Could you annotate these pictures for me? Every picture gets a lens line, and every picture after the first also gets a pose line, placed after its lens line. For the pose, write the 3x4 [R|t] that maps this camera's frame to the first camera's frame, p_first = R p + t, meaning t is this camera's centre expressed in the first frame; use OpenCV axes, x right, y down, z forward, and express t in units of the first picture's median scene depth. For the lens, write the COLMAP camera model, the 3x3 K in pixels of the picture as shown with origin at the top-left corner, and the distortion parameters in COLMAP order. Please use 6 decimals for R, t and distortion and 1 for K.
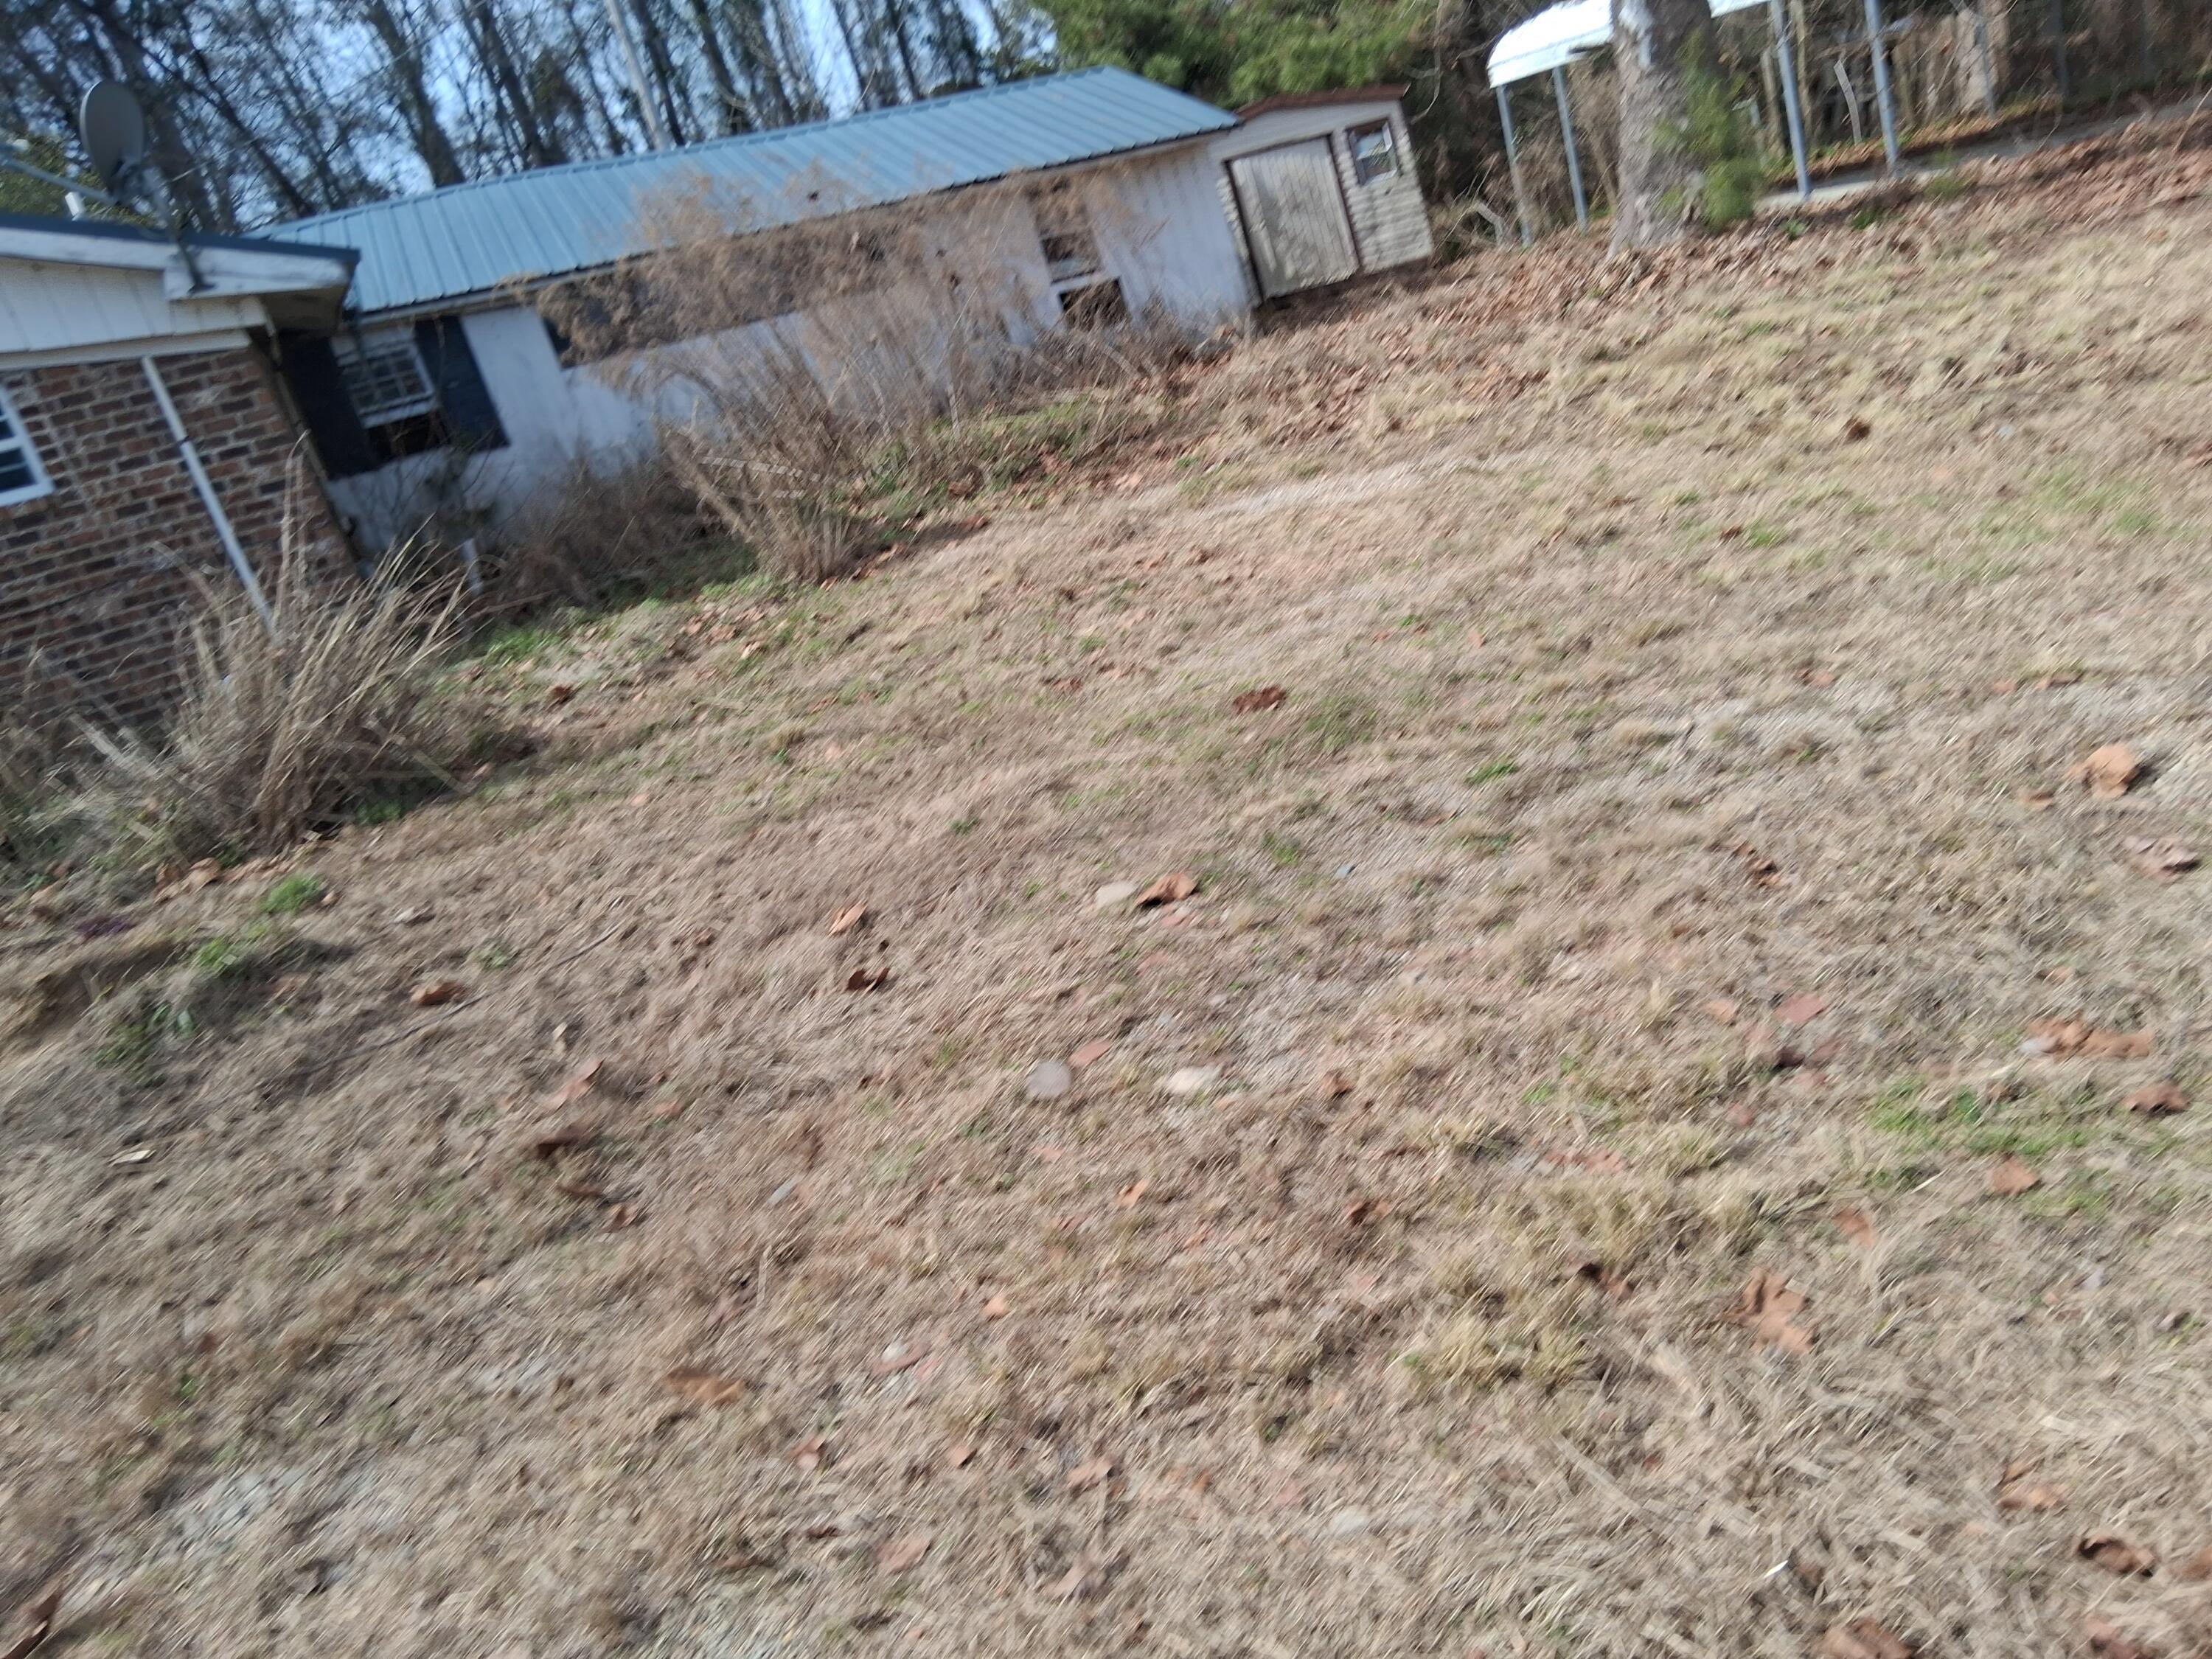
lens RADIAL K [[1559.4, 0, 1106.0], [0, 1559.4, 829.5], [0, 0, 1]] dist [0.056377, -0.092903]
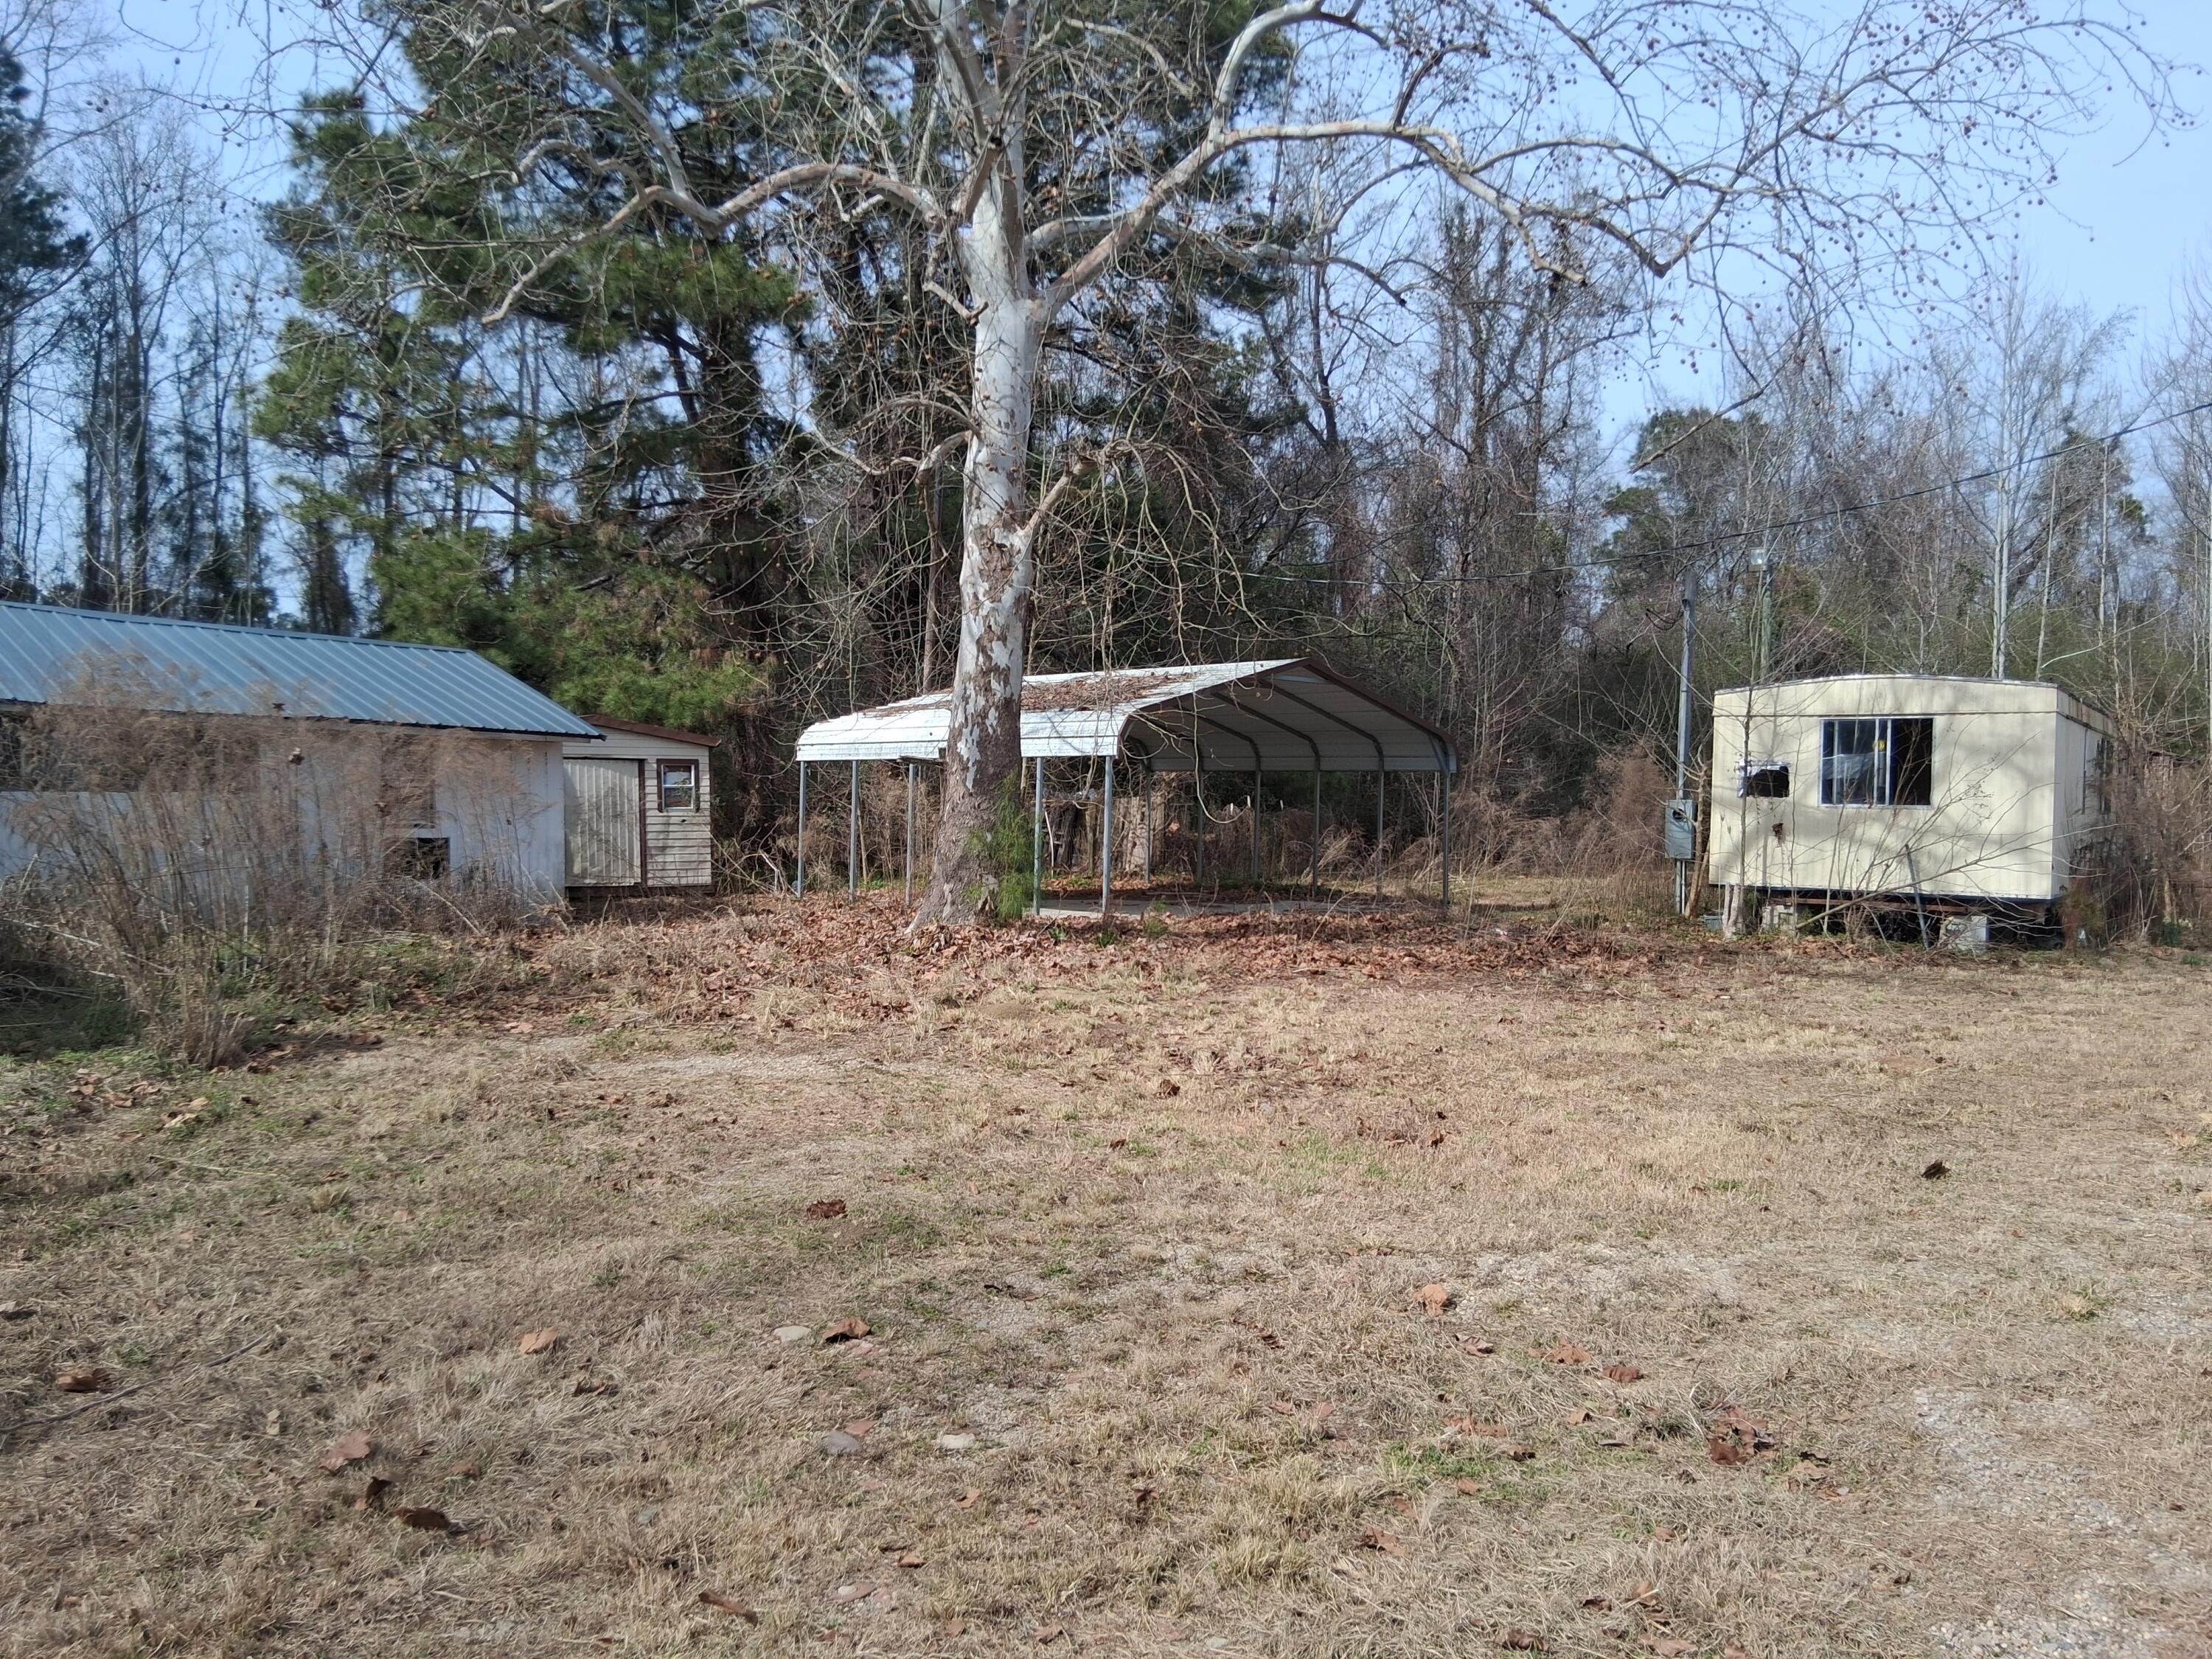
lens RADIAL K [[1685.7, 0, 1106.0], [0, 1685.7, 829.5], [0, 0, 1]] dist [0.079827, -0.172991]
pose [[0.847567, 0.243539, 0.471508, -0.217699], [-0.044754, 0.918118, -0.393771, 0.081679], [-0.528799, 0.312645, 0.789066, -0.131482]]
